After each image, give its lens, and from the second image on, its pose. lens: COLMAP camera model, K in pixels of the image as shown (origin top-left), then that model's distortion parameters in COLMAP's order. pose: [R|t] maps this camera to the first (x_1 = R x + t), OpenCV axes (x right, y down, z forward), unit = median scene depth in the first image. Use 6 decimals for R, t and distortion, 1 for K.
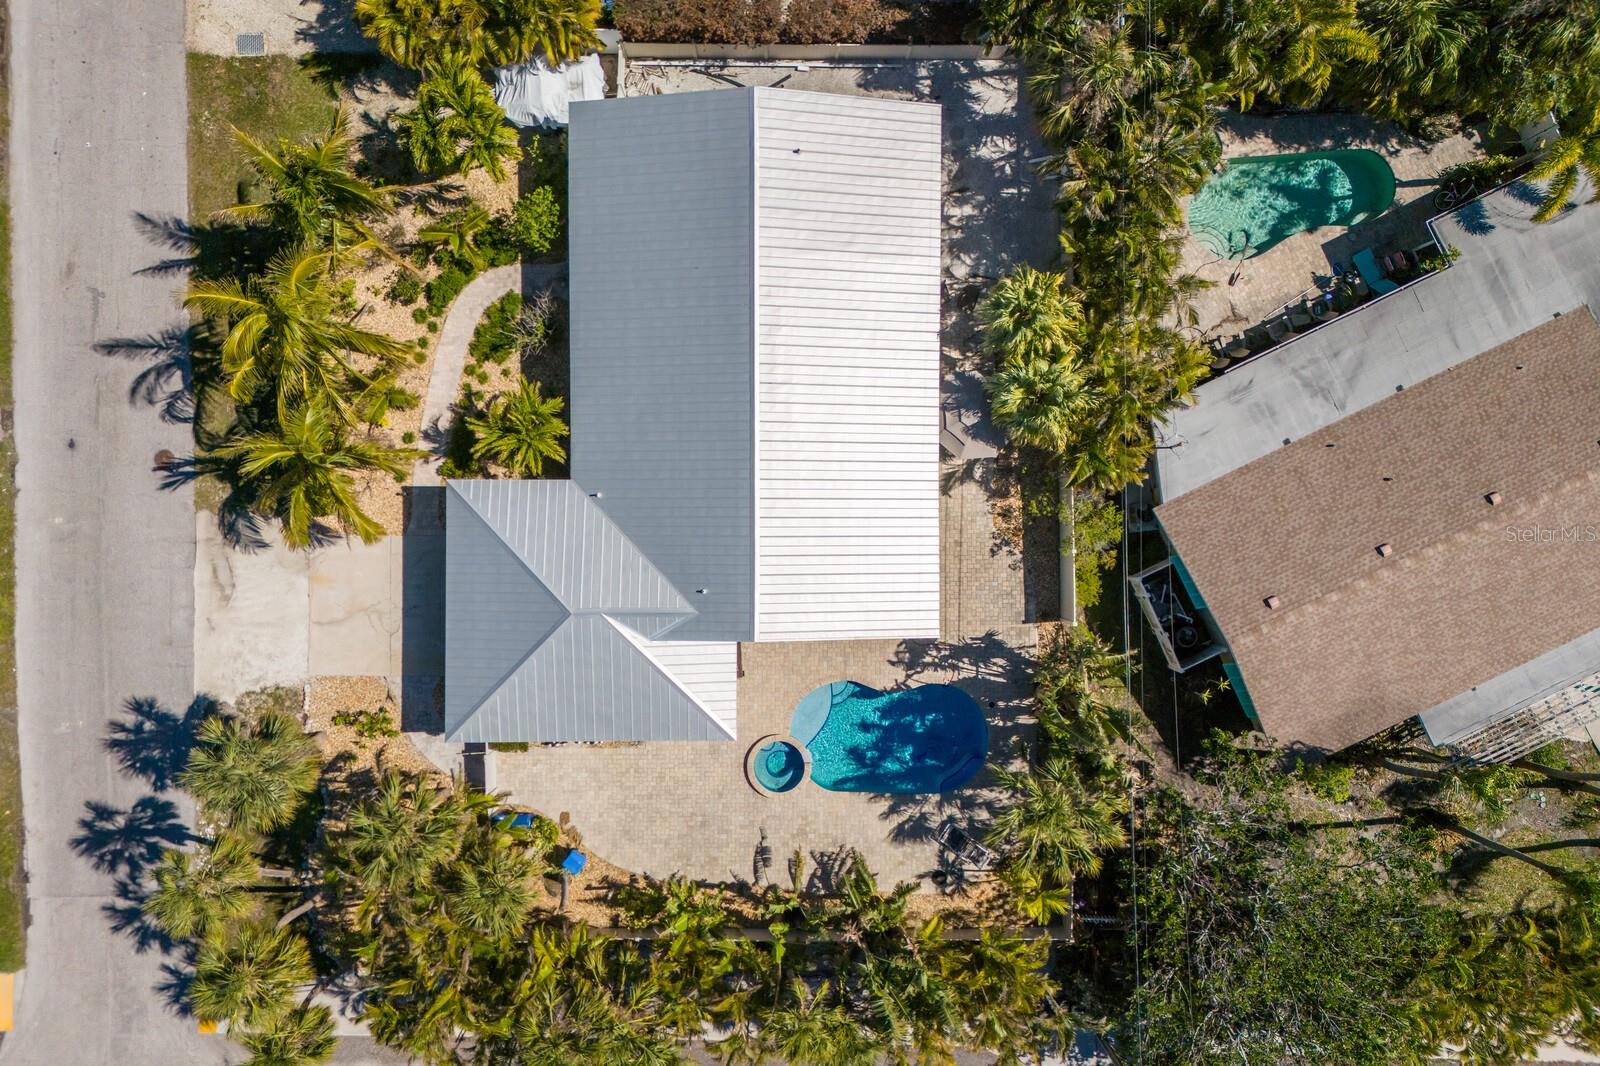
lens RADIAL K [[1146.5, 0, 800.0], [0, 1146.5, 533.0], [0, 0, 1]] dist [0.074945, -0.095878]
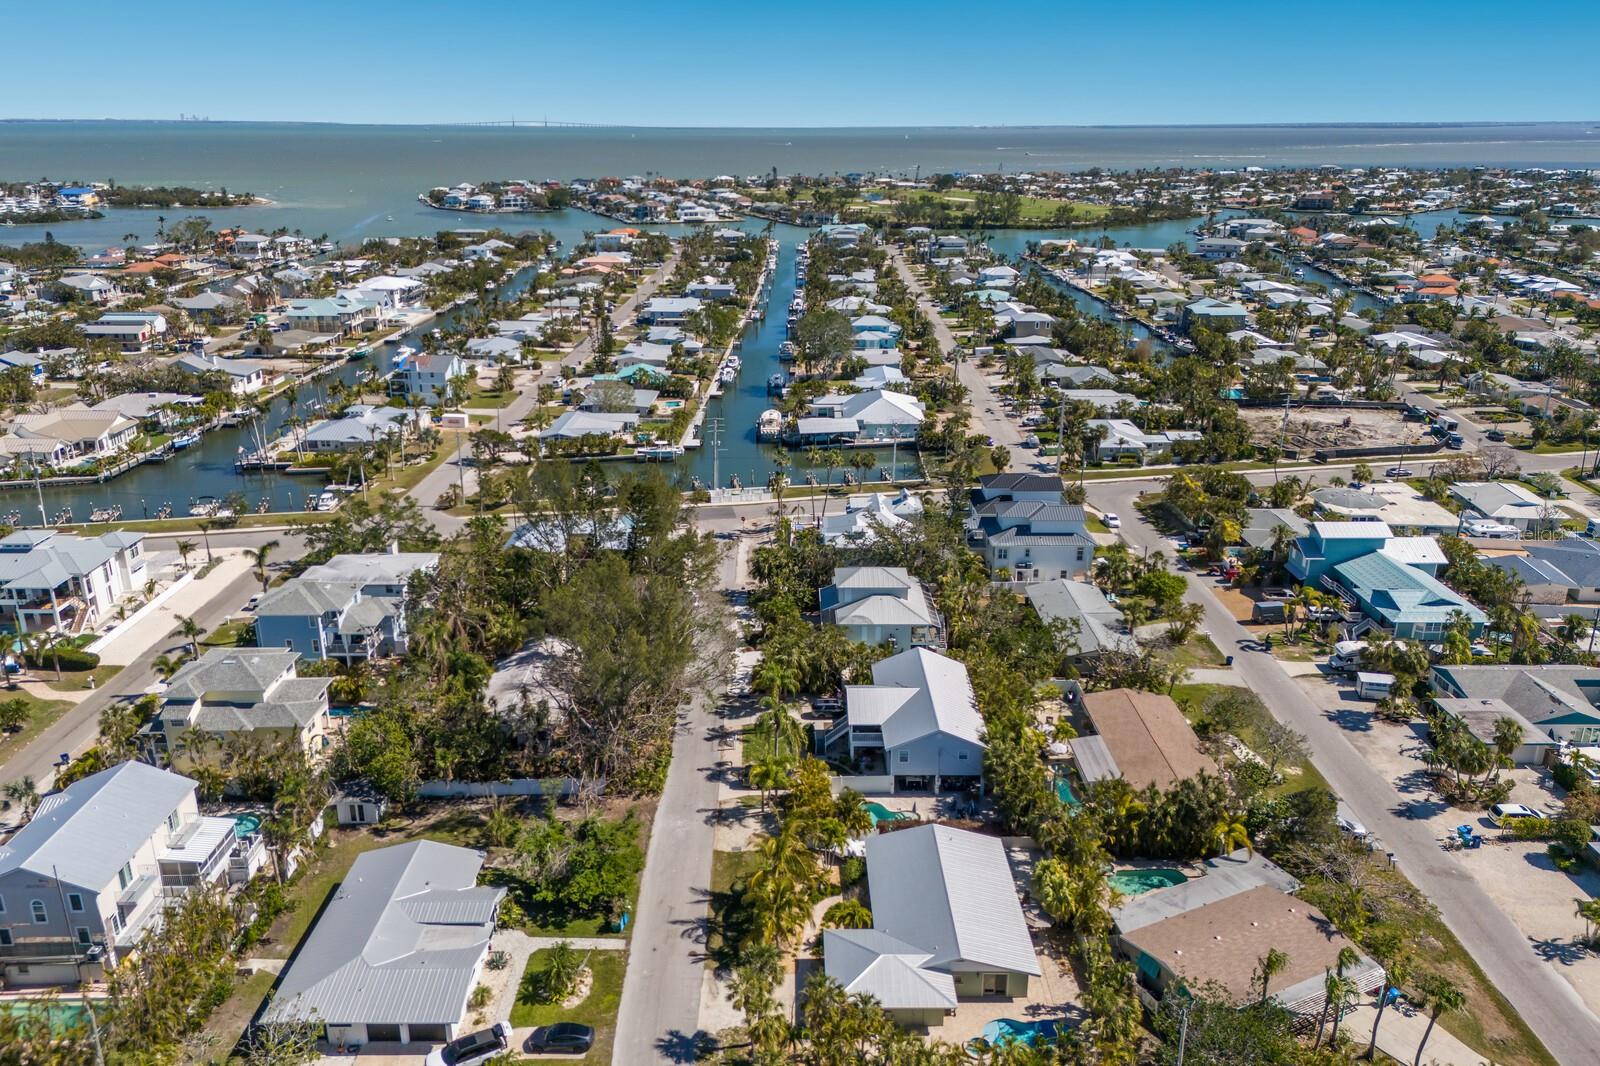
lens RADIAL K [[1144.0, 0, 800.9], [0, 1144.0, 559.1], [0, 0, 1]] dist [0.099510, -0.096544]
pose [[0.999859, -0.015697, 0.005907, -0.332541], [0.010986, 0.346868, -0.937850, 1.828544], [0.012673, 0.937783, 0.346992, -0.535067]]
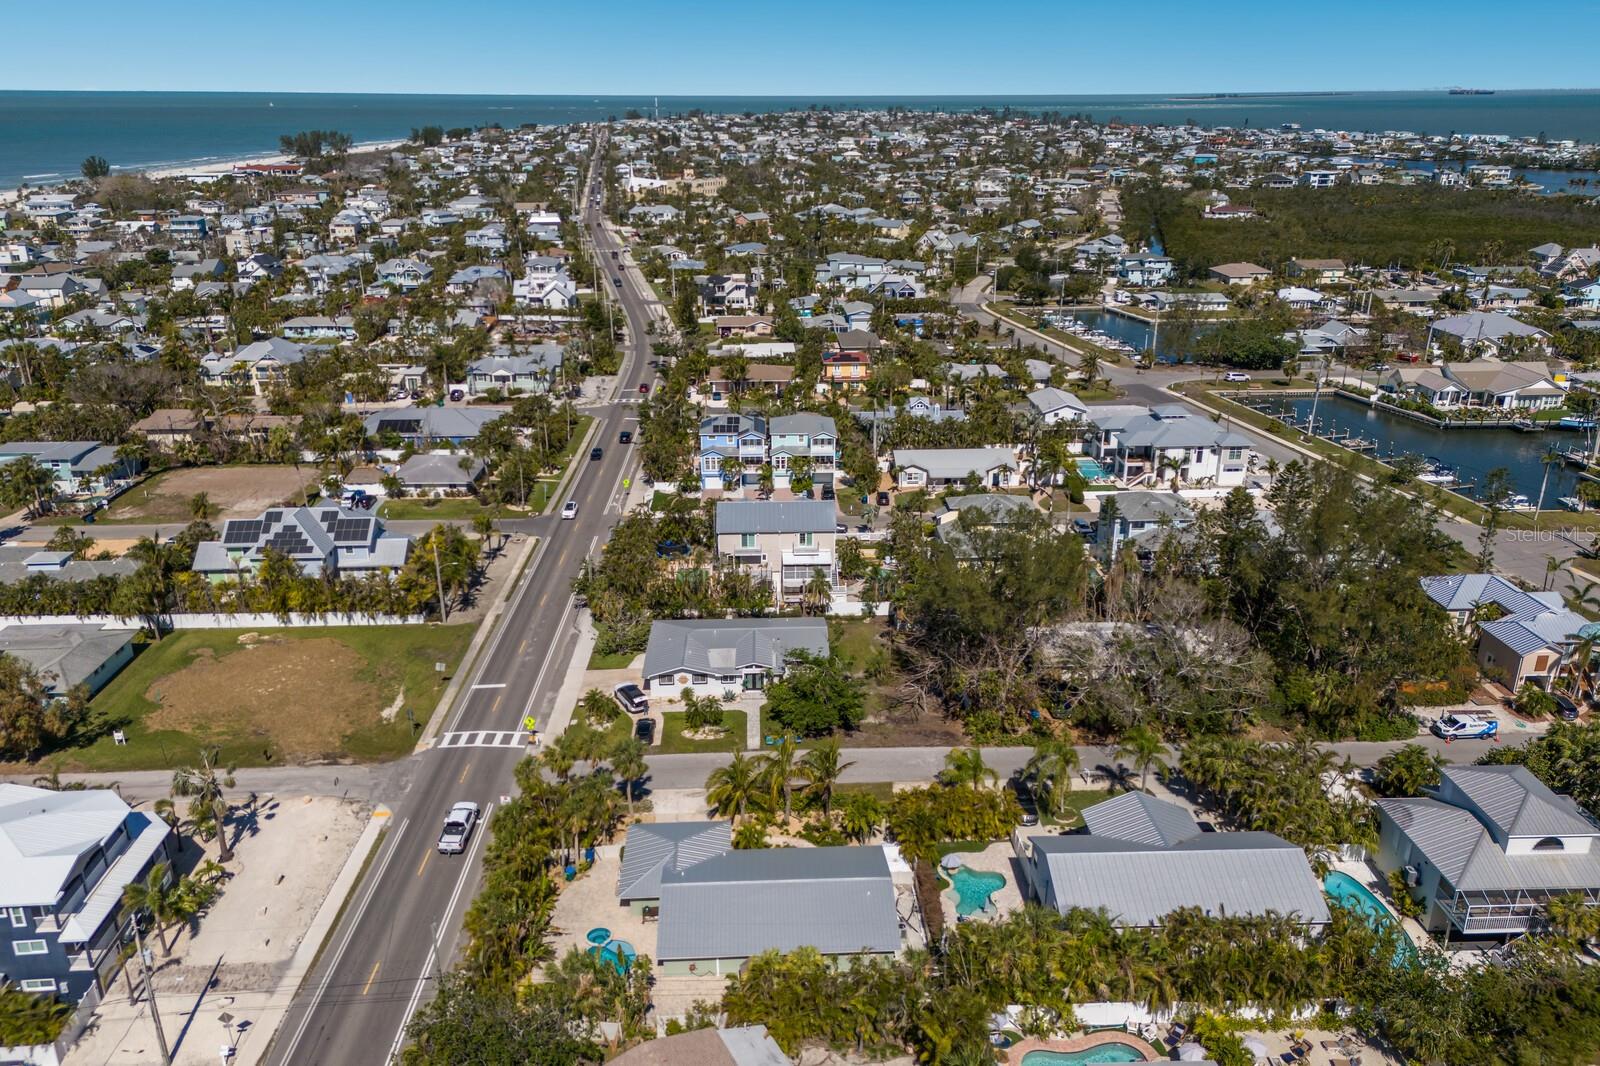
lens RADIAL K [[1144.0, 0, 800.9], [0, 1144.0, 559.1], [0, 0, 1]] dist [0.099510, -0.096544]
pose [[0.049761, 0.361105, -0.931197, 1.763734], [-0.998748, 0.013207, -0.048249, -0.084478], [-0.005125, 0.932432, 0.361310, -0.446749]]
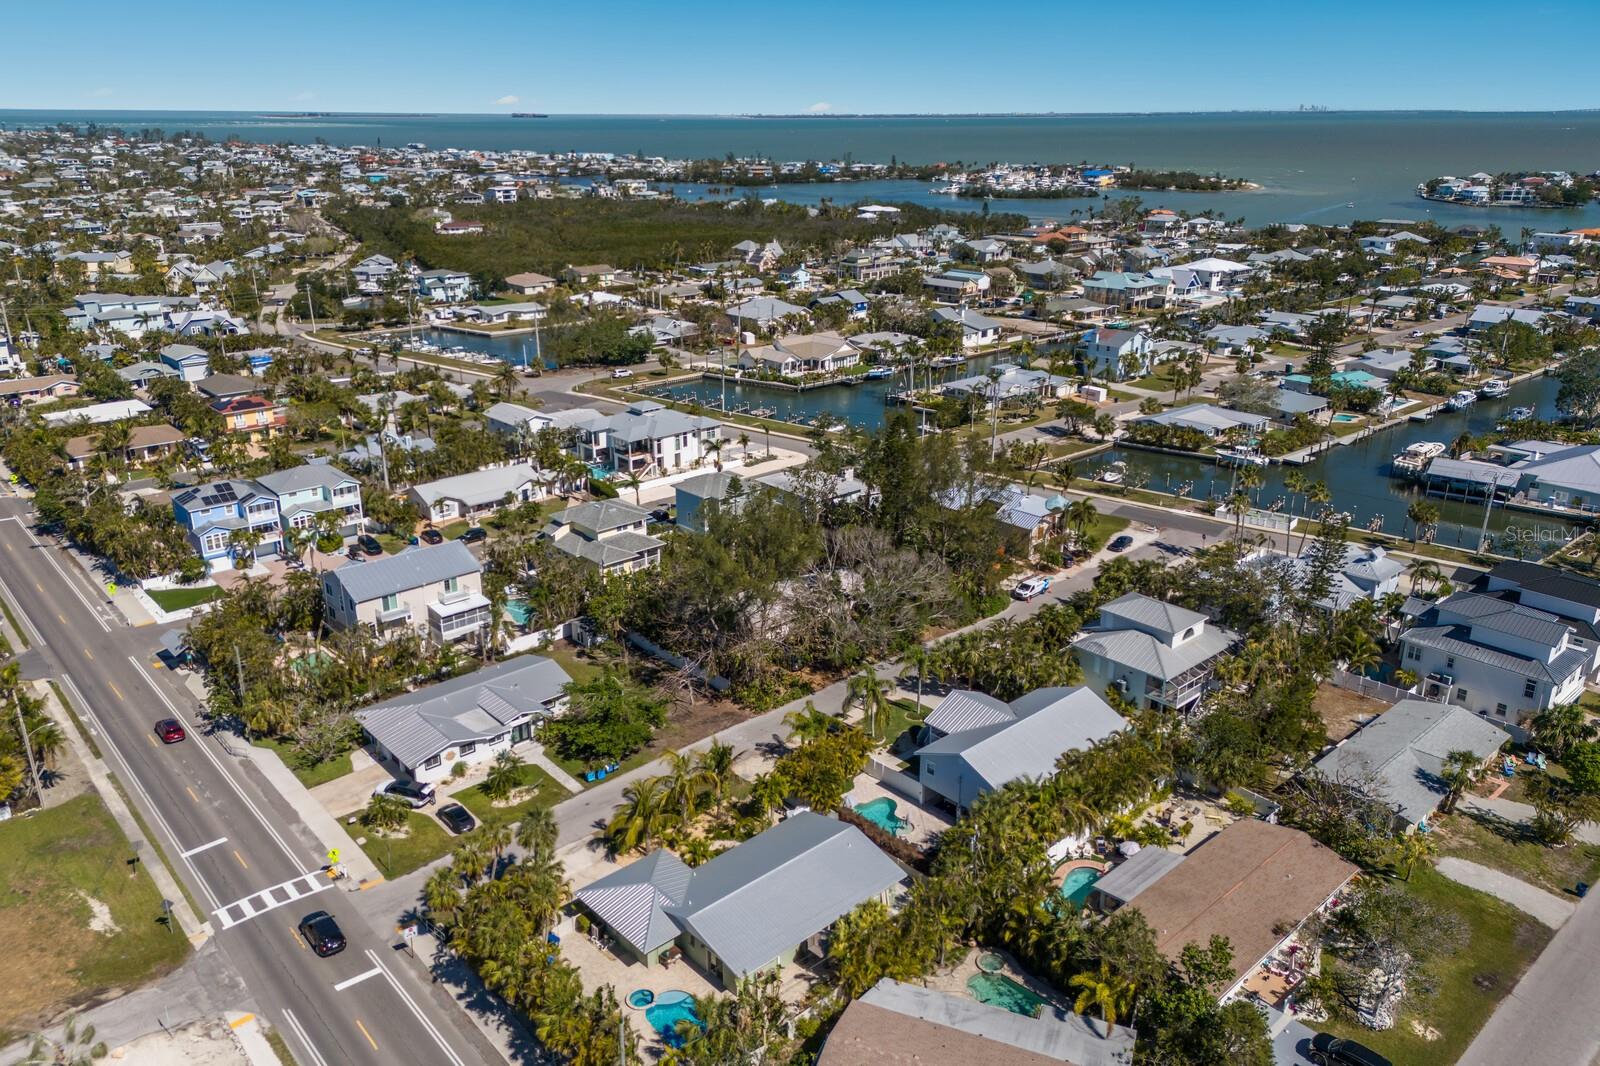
lens RADIAL K [[1144.0, 0, 800.9], [0, 1144.0, 559.1], [0, 0, 1]] dist [0.099510, -0.096544]
pose [[0.680097, 0.252567, -0.688243, 1.387349], [-0.733115, 0.238480, -0.636922, 1.114922], [0.003266, 0.937730, 0.347350, -0.445947]]
